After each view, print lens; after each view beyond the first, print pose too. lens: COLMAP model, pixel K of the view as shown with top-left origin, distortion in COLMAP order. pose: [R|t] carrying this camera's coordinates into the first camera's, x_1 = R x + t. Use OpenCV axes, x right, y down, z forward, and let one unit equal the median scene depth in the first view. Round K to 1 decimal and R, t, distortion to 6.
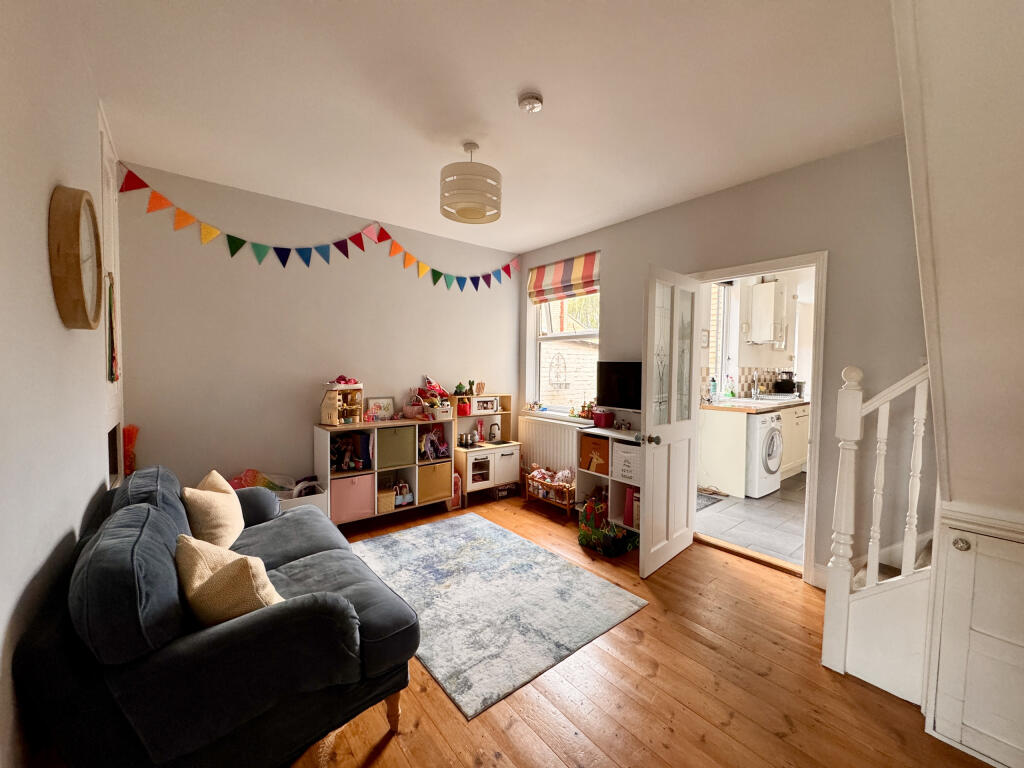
lens RADIAL K [[410.9, 0, 518.0], [0, 410.9, 386.5], [0, 0, 1]] dist [-0.000352, 0.000598]
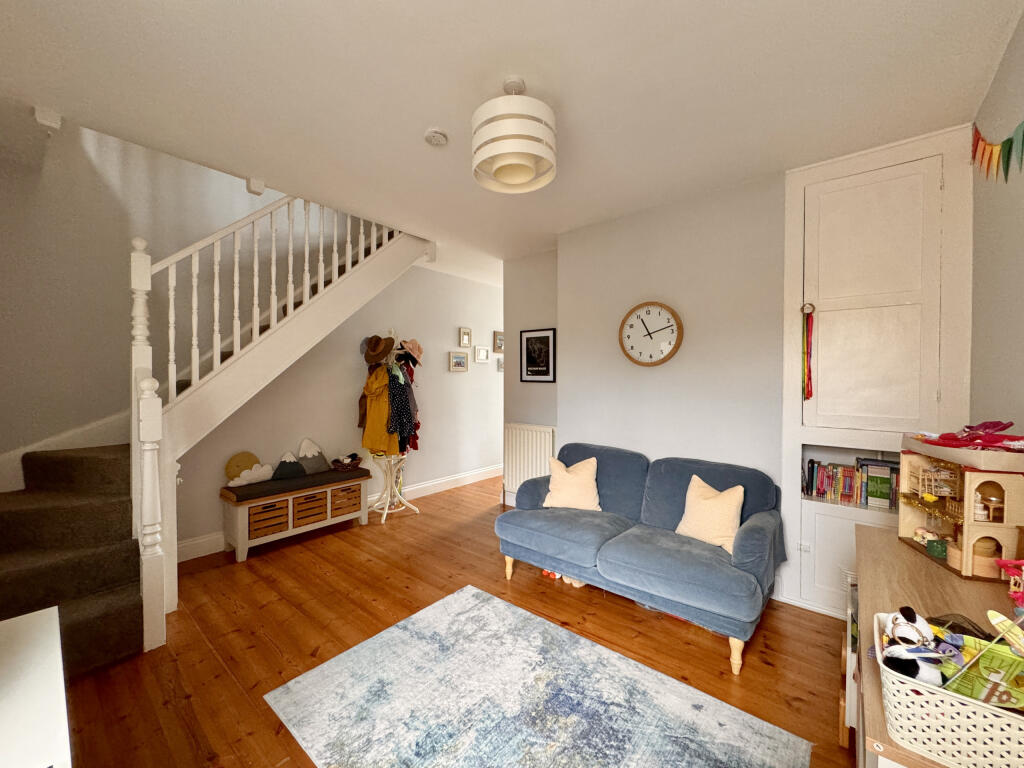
lens RADIAL K [[410.9, 0, 517.5], [0, 410.9, 380.4], [0, 0, 1]] dist [-0.000352, 0.000598]
pose [[-0.981873, -0.012833, -0.189107, 0.014180], [-0.023574, 0.998227, 0.054662, -0.106364], [0.188070, 0.058129, -0.980434, 1.915312]]
